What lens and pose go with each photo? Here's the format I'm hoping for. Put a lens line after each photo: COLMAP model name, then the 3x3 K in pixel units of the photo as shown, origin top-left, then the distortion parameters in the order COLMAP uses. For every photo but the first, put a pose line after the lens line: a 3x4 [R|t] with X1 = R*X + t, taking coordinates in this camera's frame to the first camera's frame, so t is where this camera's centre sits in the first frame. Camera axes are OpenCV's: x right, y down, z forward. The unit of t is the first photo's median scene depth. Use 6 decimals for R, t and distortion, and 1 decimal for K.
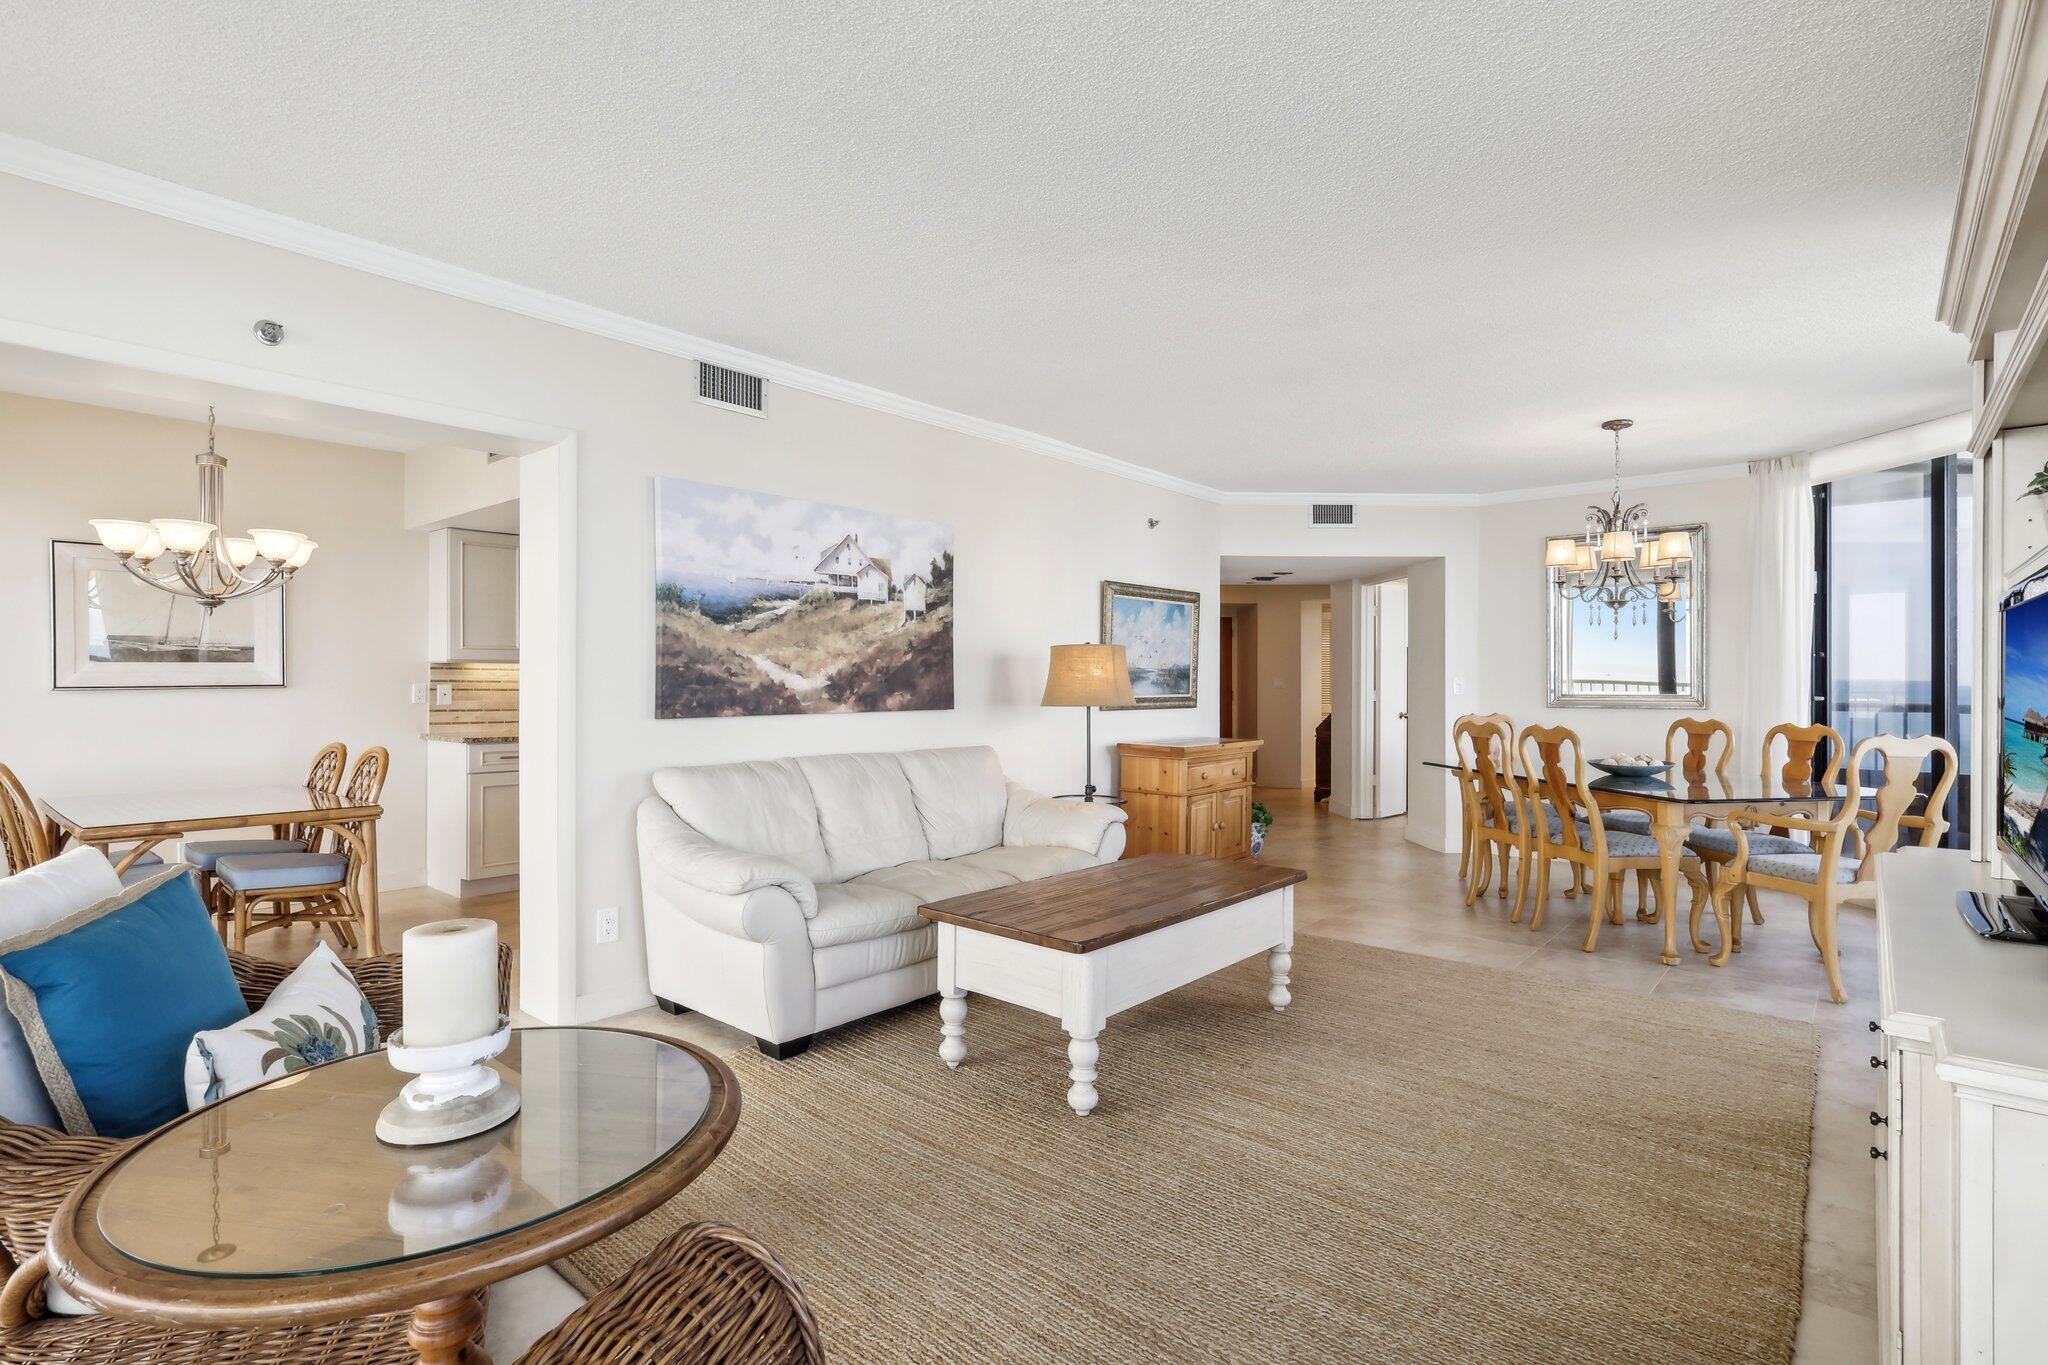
lens RADIAL K [[977.7, 0, 1024.0], [0, 977.7, 692.1], [0, 0, 1]] dist [-0.004356, -0.000328]
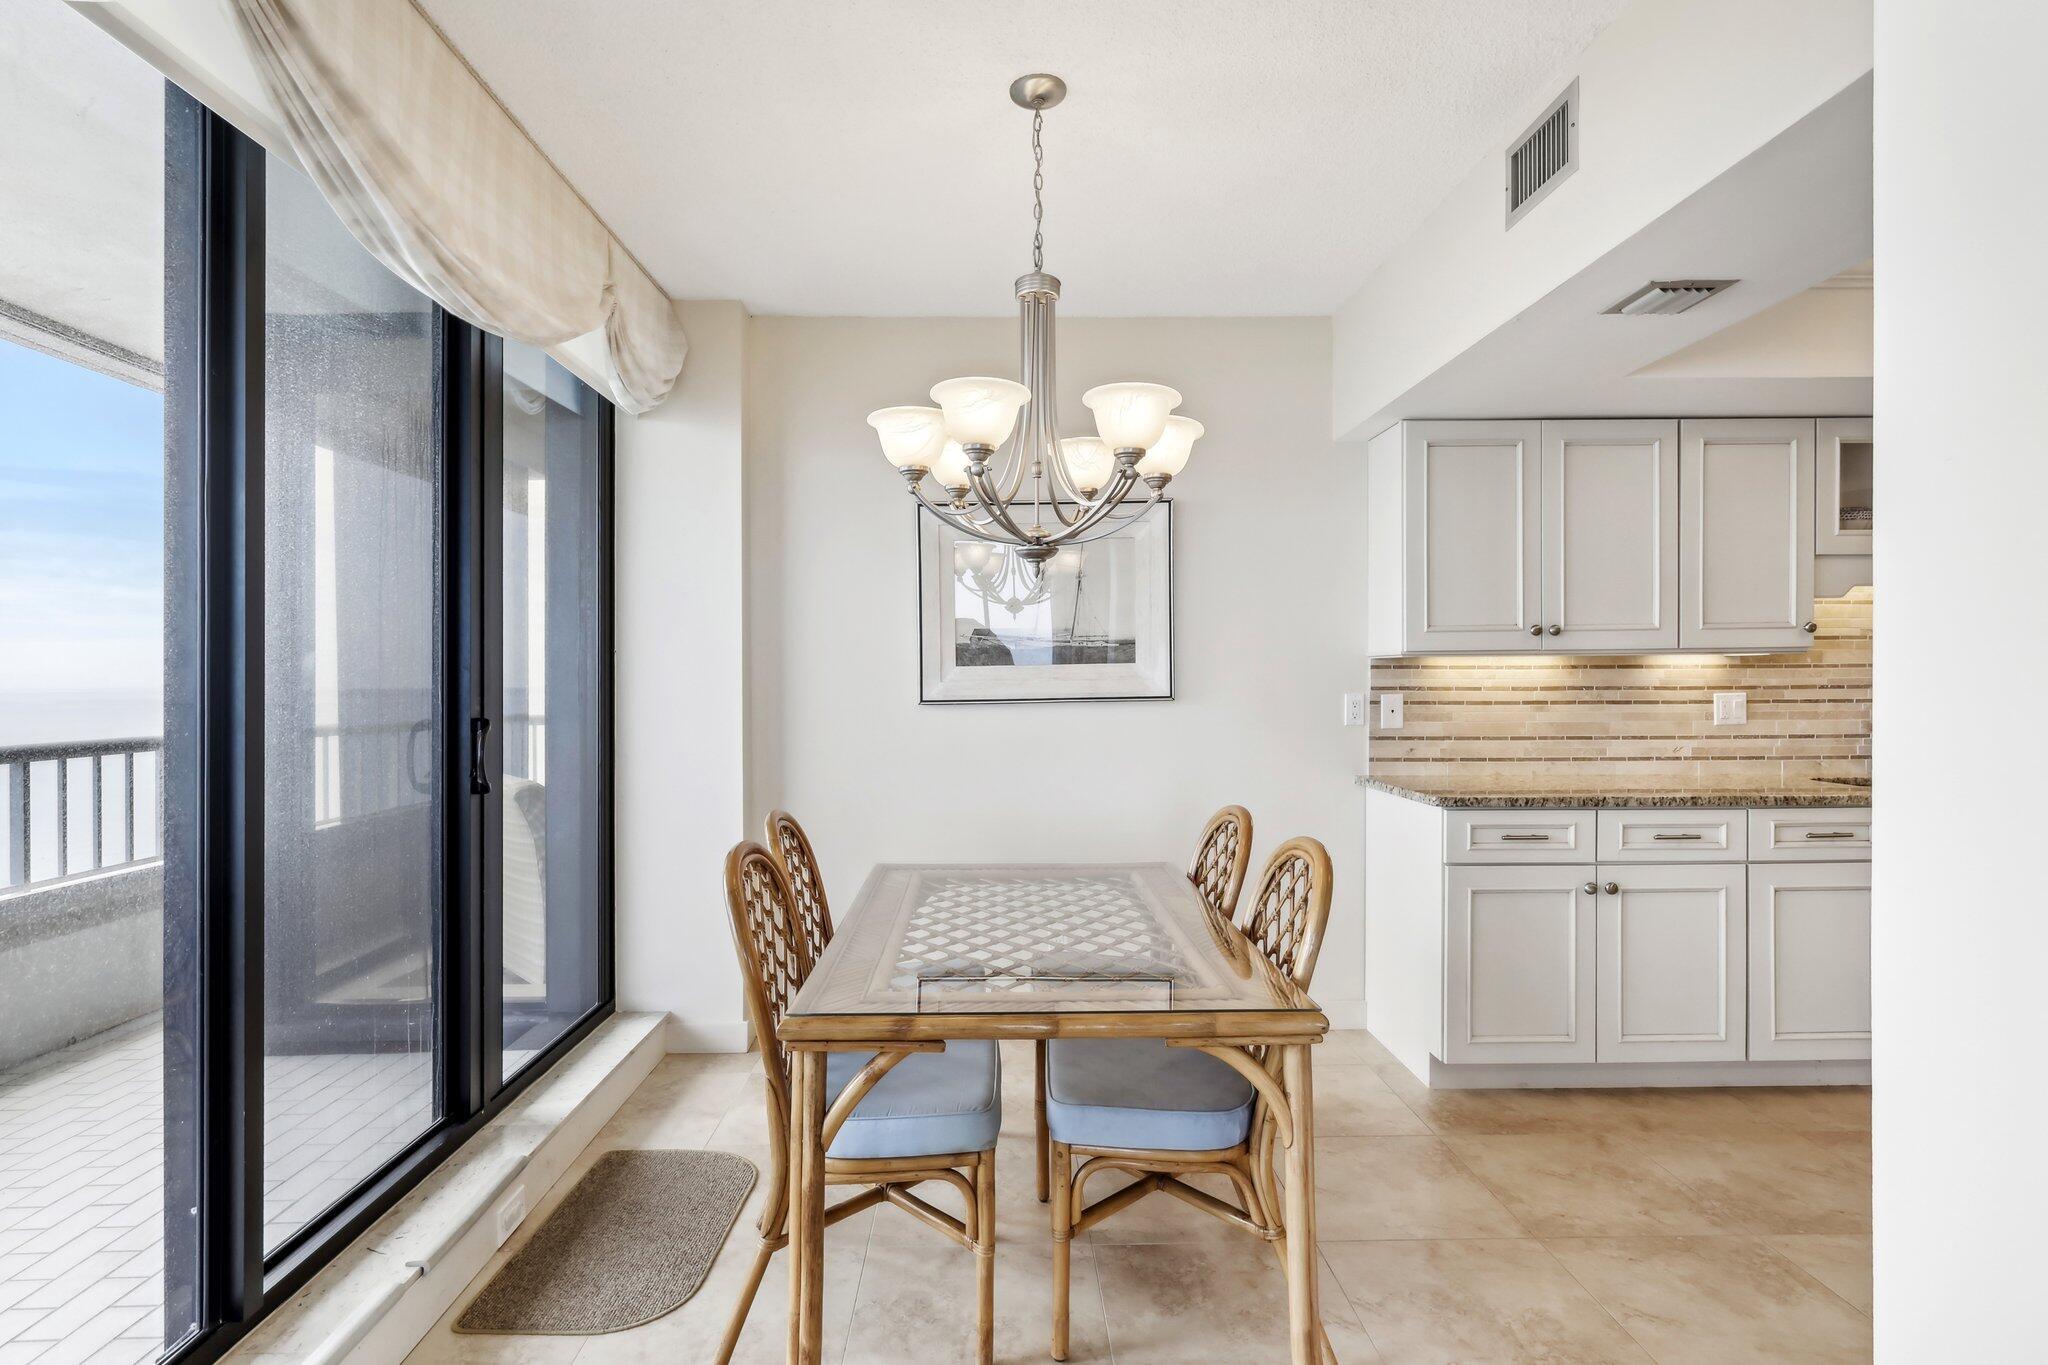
lens RADIAL K [[1008.3, 0, 1017.6], [0, 1008.3, 679.6], [0, 0, 1]] dist [0.000906, 0.000495]
pose [[0.669759, -0.004414, -0.742565, -0.333501], [-0.001043, 0.999976, -0.006885, -0.013982], [0.742578, 0.005385, 0.669738, 0.481340]]
